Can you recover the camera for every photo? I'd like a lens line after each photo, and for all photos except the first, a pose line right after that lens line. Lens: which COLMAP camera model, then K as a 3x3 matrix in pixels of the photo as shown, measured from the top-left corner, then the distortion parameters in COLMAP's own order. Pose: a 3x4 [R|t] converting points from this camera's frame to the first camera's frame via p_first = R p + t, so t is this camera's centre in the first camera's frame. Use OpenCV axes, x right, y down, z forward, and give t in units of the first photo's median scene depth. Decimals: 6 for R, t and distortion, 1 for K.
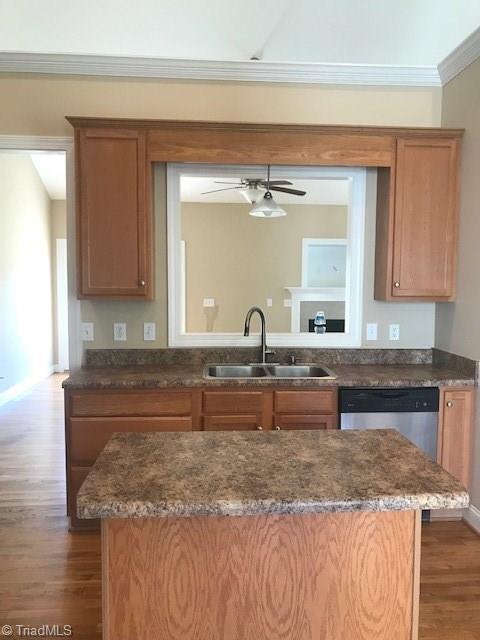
lens RADIAL K [[524.3, 0, 245.1], [0, 524.3, 321.9], [0, 0, 1]] dist [0.025651, -0.036341]
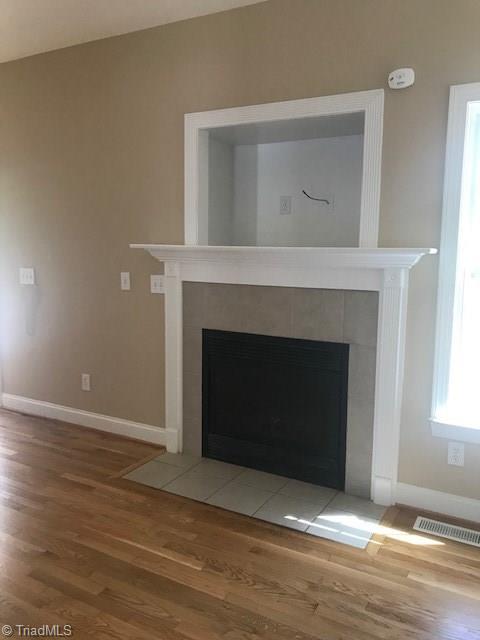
lens RADIAL K [[524.3, 0, 236.3], [0, 524.3, 324.7], [0, 0, 1]] dist [0.025651, -0.036341]
pose [[0.829643, 0.087488, -0.551397, 0.942086], [-0.044551, 0.994870, 0.090819, -0.116446], [0.556514, -0.050782, 0.829285, 1.820090]]
